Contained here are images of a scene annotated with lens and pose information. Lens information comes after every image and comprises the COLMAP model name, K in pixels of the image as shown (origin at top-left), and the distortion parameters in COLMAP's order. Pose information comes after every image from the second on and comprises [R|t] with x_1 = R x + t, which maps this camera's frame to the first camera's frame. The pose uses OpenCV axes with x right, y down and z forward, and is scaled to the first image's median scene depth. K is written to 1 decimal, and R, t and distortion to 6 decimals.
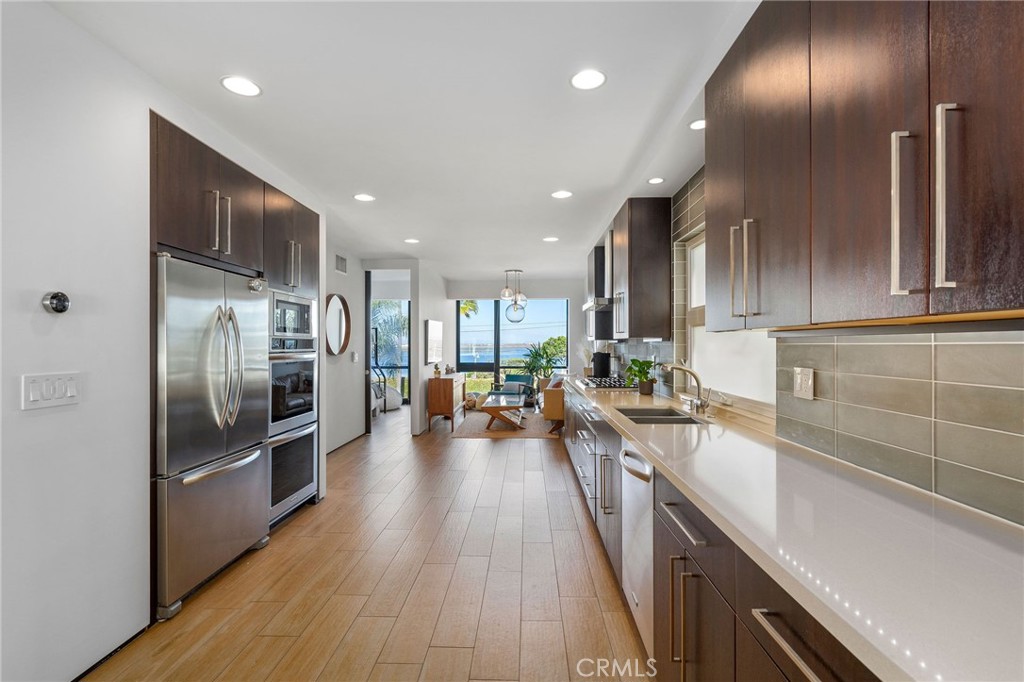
lens RADIAL K [[472.5, 0, 511.1], [0, 472.5, 344.3], [0, 0, 1]] dist [0.000550, 0.000344]
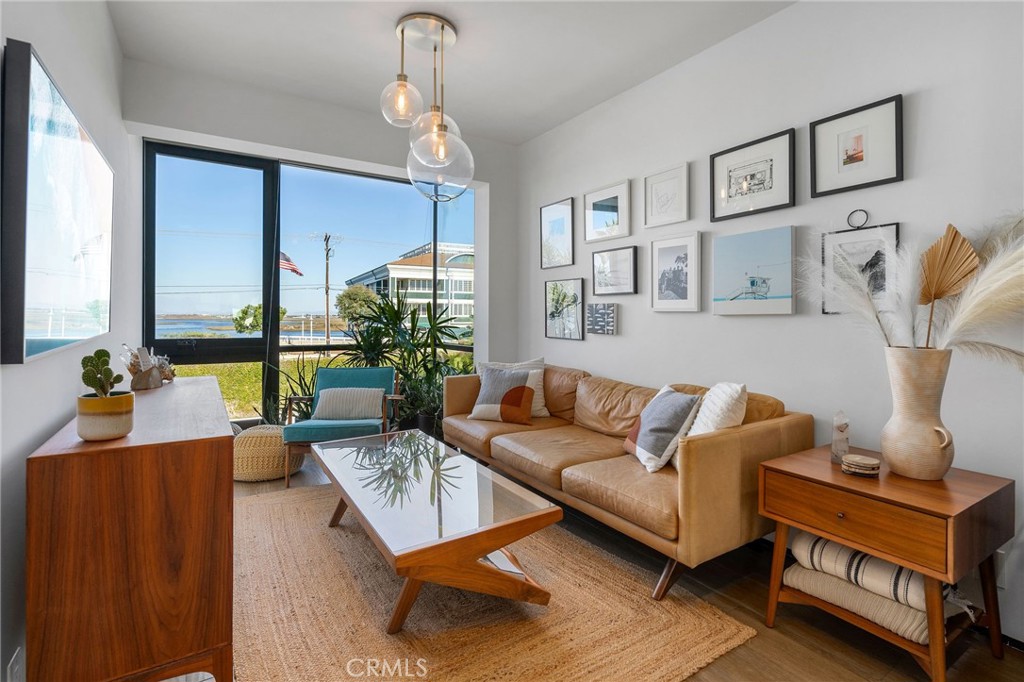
lens RADIAL K [[479.1, 0, 497.0], [0, 479.1, 316.0], [0, 0, 1]] dist [-0.002052, 0.000265]
pose [[0.827285, 0.005803, 0.561753, -0.123049], [-0.006016, 0.999981, -0.001471, 0.025808], [-0.561751, -0.002163, 0.827304, 0.709400]]
